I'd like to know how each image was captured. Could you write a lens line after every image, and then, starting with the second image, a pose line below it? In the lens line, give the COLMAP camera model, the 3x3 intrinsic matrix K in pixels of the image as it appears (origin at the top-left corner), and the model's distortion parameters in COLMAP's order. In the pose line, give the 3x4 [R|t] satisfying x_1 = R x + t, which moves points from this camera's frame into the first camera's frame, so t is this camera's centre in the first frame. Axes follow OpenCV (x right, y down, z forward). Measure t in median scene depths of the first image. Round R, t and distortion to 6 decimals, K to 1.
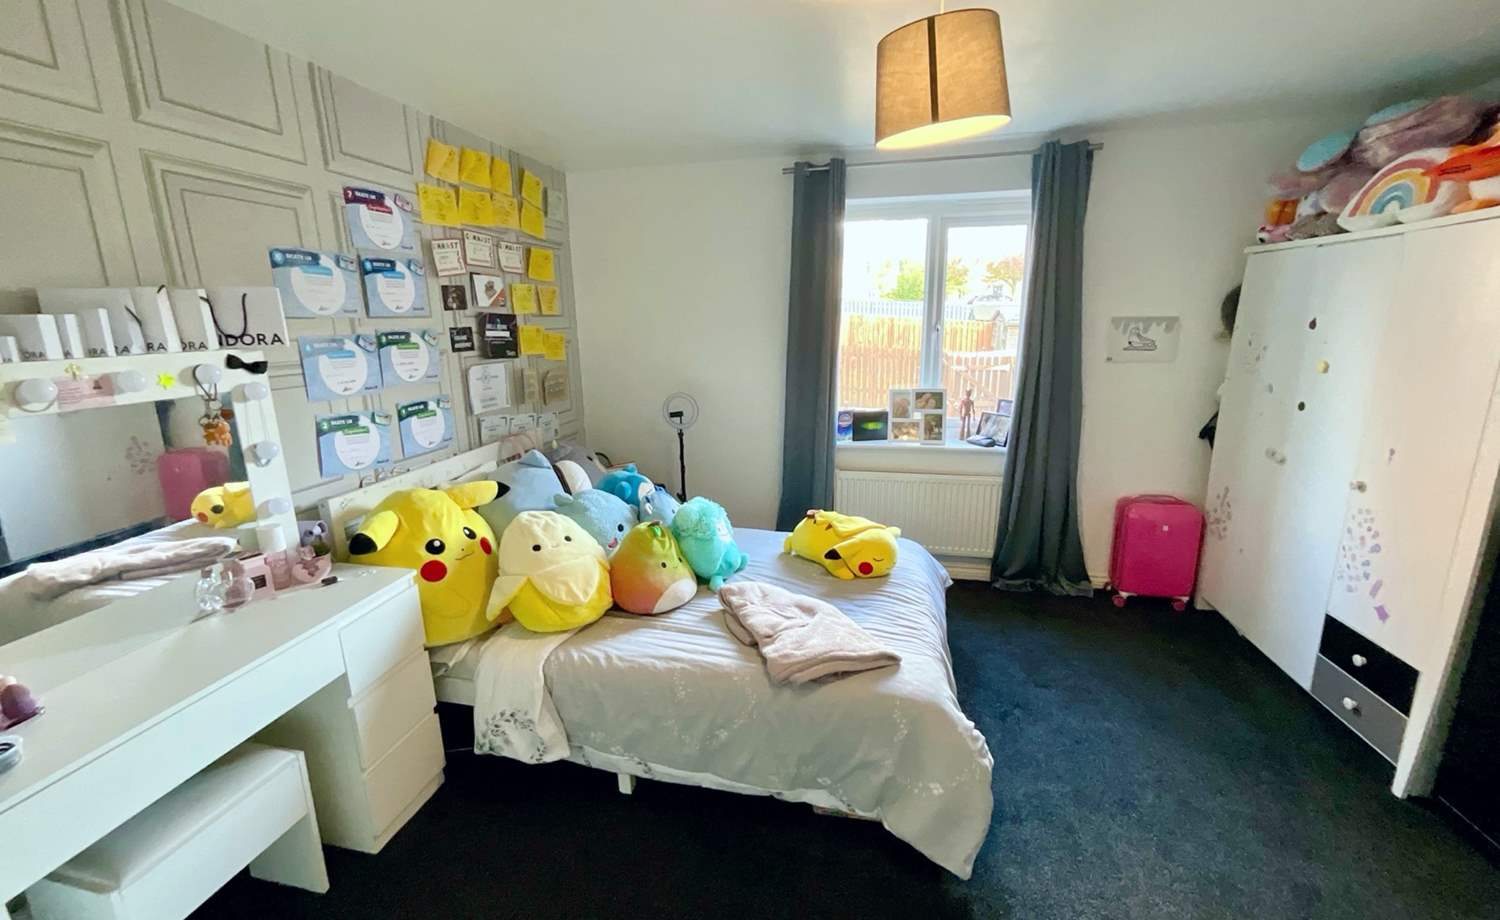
lens RADIAL K [[609.3, 0, 750.0], [0, 609.3, 460.0], [0, 0, 1]] dist [-0.000490, 0.001183]
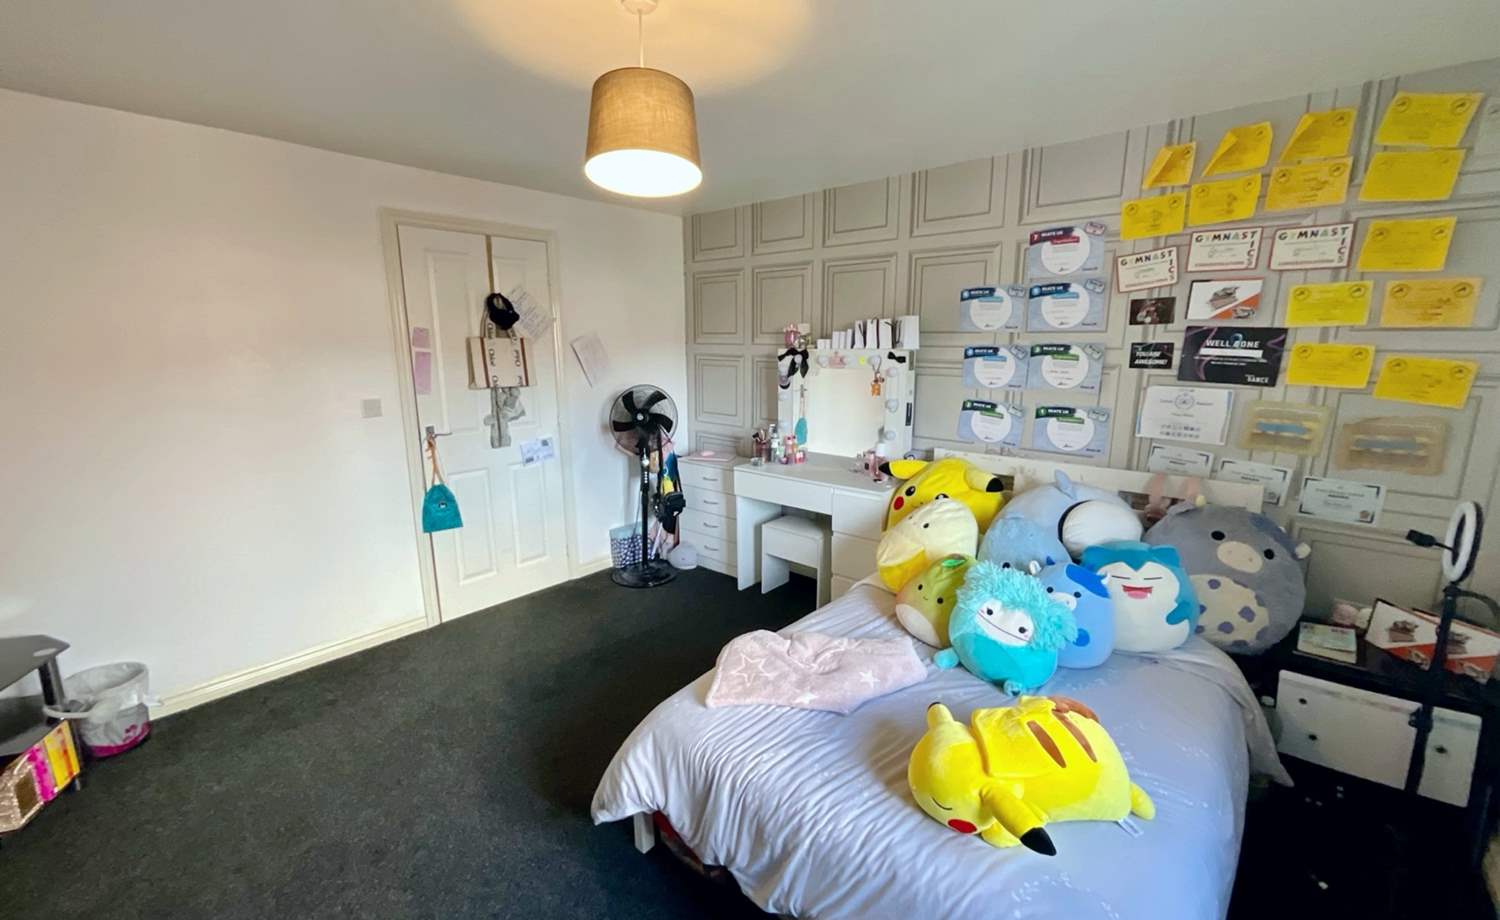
lens RADIAL K [[609.3, 0, 750.0], [0, 609.3, 460.0], [0, 0, 1]] dist [-0.000490, 0.001183]
pose [[-0.488127, 0.196662, -0.850327, 0.728409], [-0.187208, 0.928013, 0.322094, -0.264241], [0.852459, 0.316411, -0.416171, 1.029336]]
